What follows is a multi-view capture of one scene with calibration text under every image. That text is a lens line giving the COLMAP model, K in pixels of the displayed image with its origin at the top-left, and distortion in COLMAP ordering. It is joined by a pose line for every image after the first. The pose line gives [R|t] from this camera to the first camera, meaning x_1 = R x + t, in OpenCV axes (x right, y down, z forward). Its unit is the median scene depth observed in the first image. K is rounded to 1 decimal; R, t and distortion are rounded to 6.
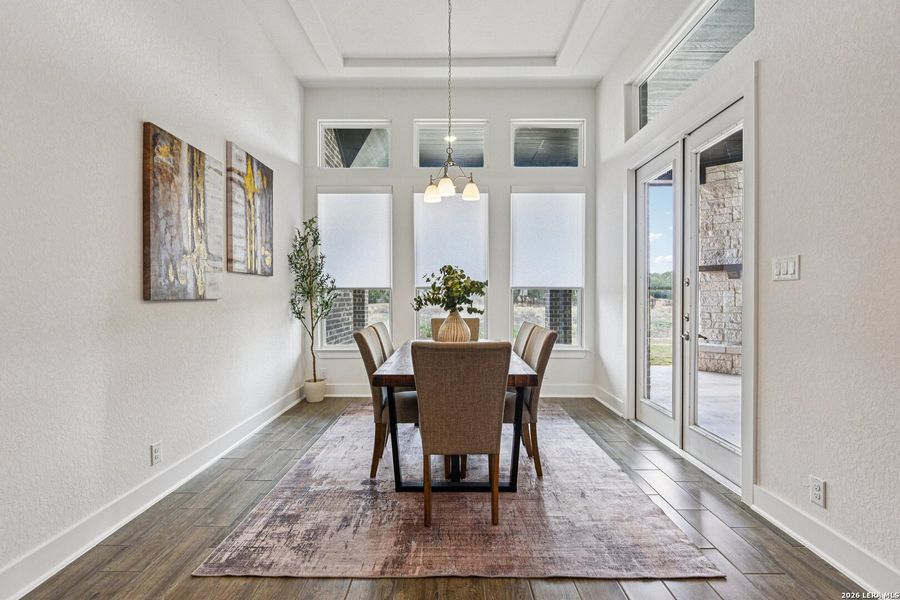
lens RADIAL K [[424.0, 0, 446.6], [0, 424.0, 297.3], [0, 0, 1]] dist [0.002724, -0.002621]
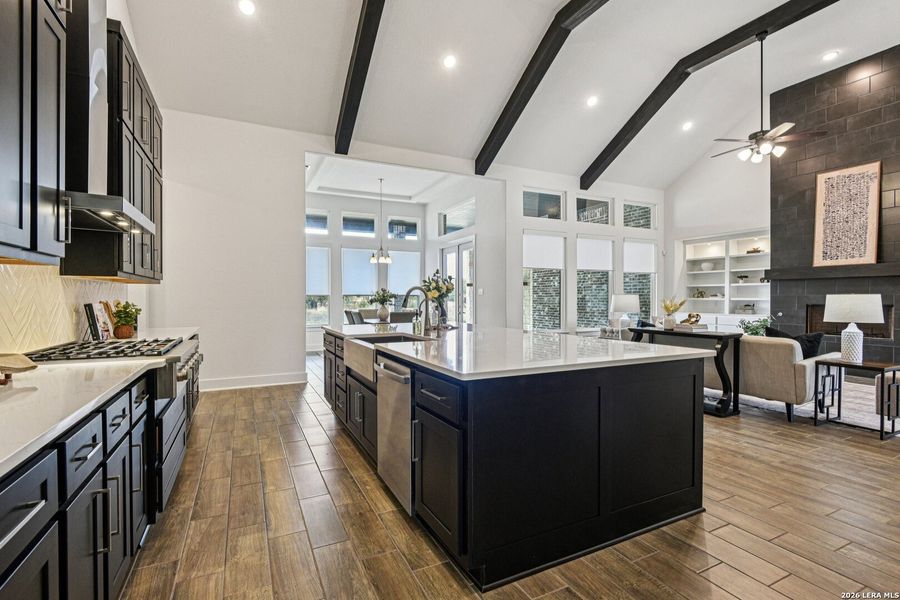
lens RADIAL K [[424.0, 0, 447.2], [0, 424.0, 300.9], [0, 0, 1]] dist [0.002724, -0.002621]
pose [[0.891606, -0.004929, 0.452786, -0.891610], [0.005140, 0.999986, 0.000766, 0.004877], [-0.452784, 0.001644, 0.891619, -1.665598]]
